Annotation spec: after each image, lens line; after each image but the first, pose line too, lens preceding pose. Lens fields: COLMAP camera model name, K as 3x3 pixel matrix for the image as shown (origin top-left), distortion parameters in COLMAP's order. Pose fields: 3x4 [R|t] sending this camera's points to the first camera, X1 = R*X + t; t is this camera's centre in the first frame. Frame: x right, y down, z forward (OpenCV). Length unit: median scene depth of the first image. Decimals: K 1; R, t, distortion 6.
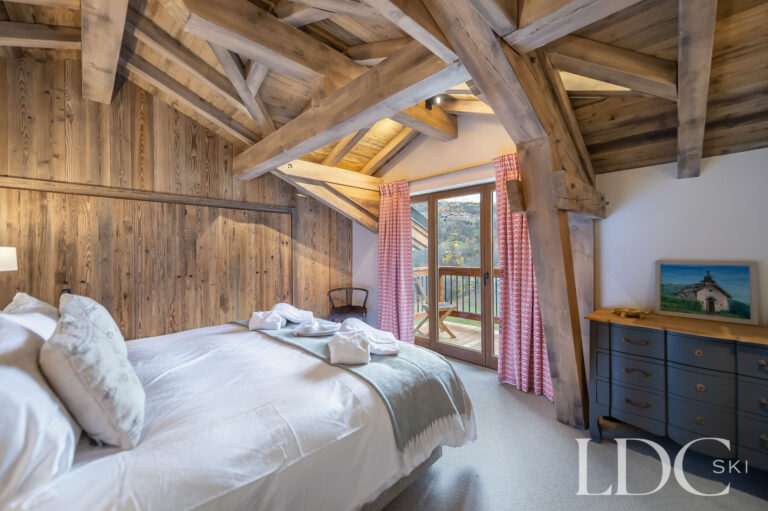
lens RADIAL K [[302.8, 0, 383.2], [0, 302.8, 251.5], [0, 0, 1]] dist [0.006206, -0.001453]
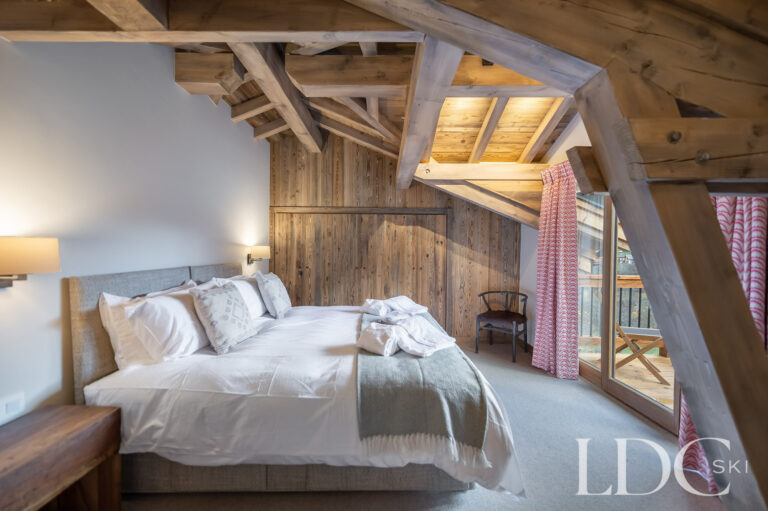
lens RADIAL K [[302.8, 0, 381.7], [0, 302.8, 255.4], [0, 0, 1]] dist [0.006206, -0.001453]
pose [[0.702056, 0.024518, -0.711700, 0.360959], [-0.013750, 0.999688, 0.020877, -0.002842], [0.711989, -0.004871, 0.702174, 0.129680]]
